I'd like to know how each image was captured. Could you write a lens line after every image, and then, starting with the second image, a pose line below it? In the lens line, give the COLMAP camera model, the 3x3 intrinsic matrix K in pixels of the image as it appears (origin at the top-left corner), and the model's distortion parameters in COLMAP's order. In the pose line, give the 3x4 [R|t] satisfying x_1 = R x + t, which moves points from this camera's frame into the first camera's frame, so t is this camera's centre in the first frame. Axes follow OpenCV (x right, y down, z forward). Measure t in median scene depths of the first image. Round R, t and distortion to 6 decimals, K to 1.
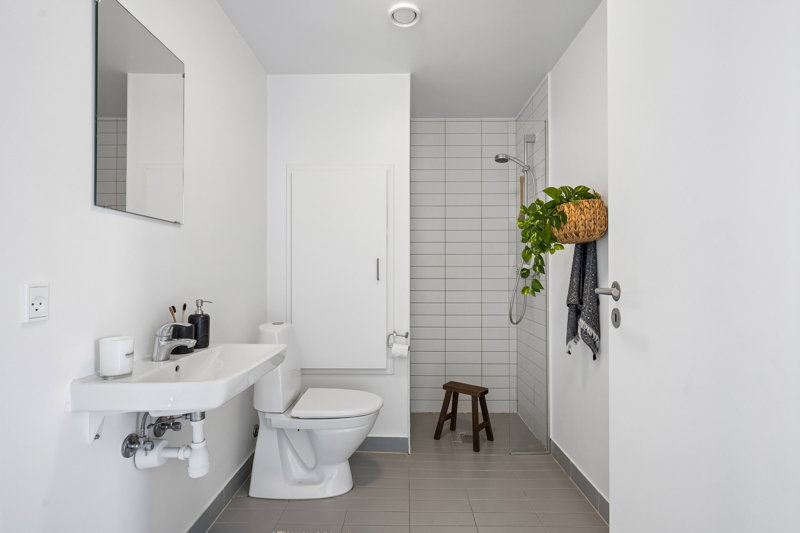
lens RADIAL K [[386.0, 0, 400.2], [0, 386.0, 267.4], [0, 0, 1]] dist [0.000690, 0.000330]
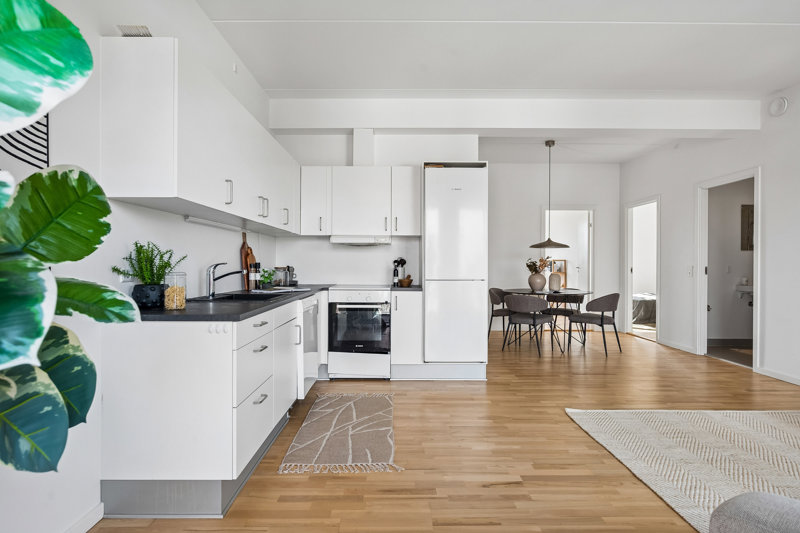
lens RADIAL K [[435.0, 0, 399.1], [0, 435.0, 265.7], [0, 0, 1]] dist [0.000874, -0.000468]
pose [[0.009616, 0.007793, -0.999923, 4.026739], [-0.010131, 0.999919, 0.007696, 0.031071], [0.999902, 0.010056, 0.009694, -2.916087]]
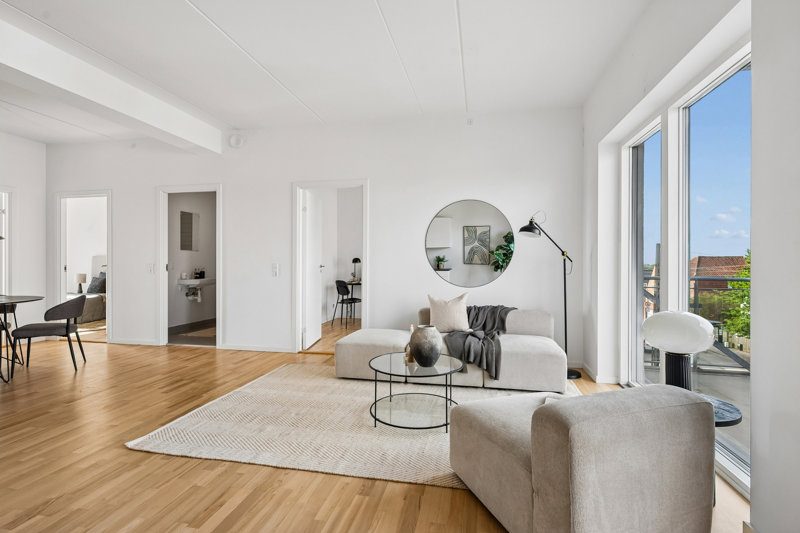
lens RADIAL K [[386.0, 0, 399.3], [0, 386.0, 262.5], [0, 0, 1]] dist [0.000690, 0.000330]
pose [[0.979868, 0.006489, -0.199541, 3.062227], [-0.007671, 0.999957, -0.005151, 0.029195], [0.199499, 0.006578, 0.979876, -3.447304]]
